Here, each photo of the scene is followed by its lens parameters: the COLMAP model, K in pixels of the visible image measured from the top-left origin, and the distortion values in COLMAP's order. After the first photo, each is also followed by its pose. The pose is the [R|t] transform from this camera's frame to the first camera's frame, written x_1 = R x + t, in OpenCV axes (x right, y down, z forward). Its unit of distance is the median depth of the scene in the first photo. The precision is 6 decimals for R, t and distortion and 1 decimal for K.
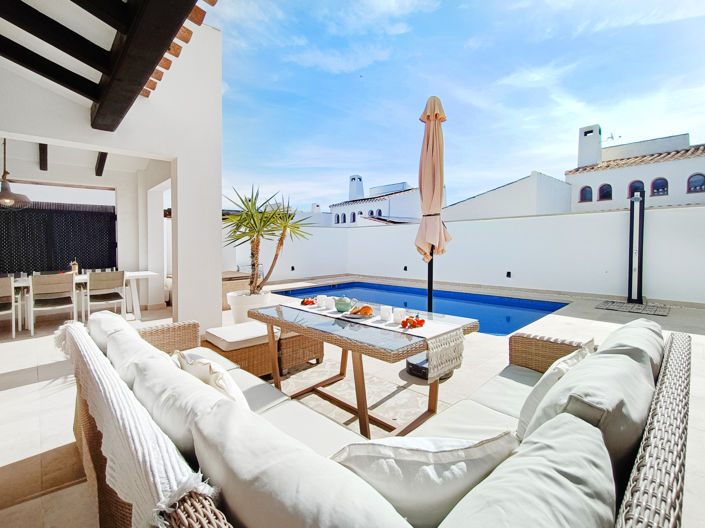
lens RADIAL K [[332.1, 0, 352.5], [0, 332.1, 264.0], [0, 0, 1]] dist [0.010533, 0.000009]
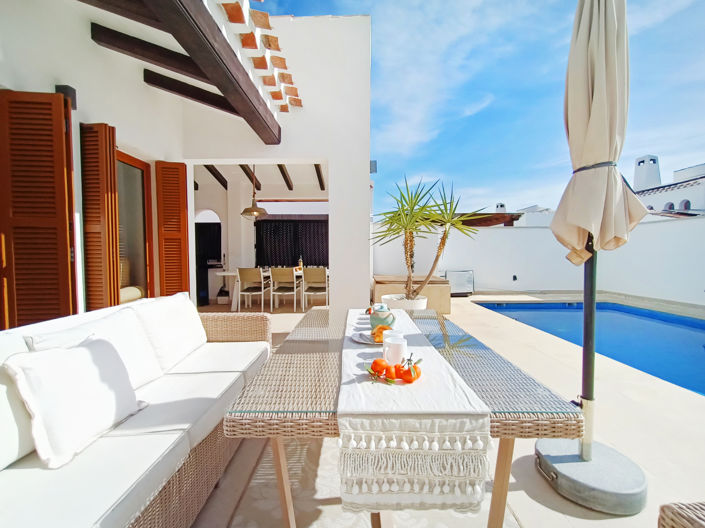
lens RADIAL K [[328.3, 0, 360.6], [0, 328.3, 270.5], [0, 0, 1]] dist [0.004096, 0.000476]
pose [[0.732379, 0.045535, -0.679373, 0.188147], [-0.051357, 0.998613, 0.011569, 0.009293], [0.678958, 0.026417, 0.733702, 0.241020]]
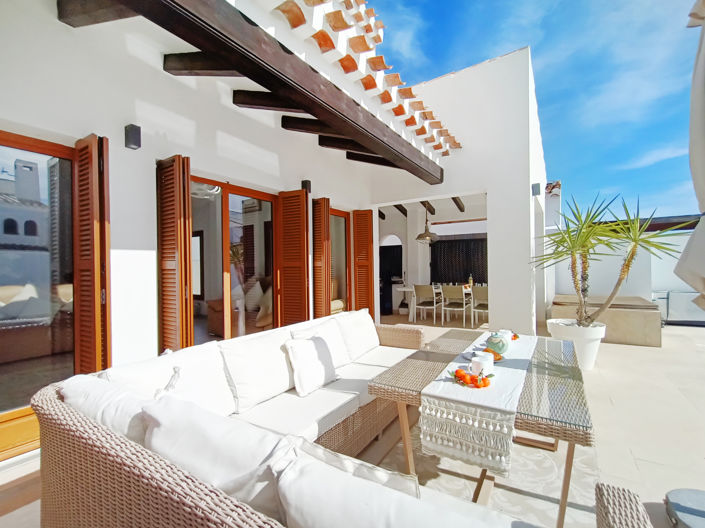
lens RADIAL K [[332.1, 0, 352.5], [0, 332.1, 264.0], [0, 0, 1]] dist [0.010533, 0.000009]
pose [[0.243426, 0.004357, -0.969910, 0.340559], [-0.047329, 0.998852, -0.007392, -0.026582], [0.968764, 0.047704, 0.243353, 0.217922]]
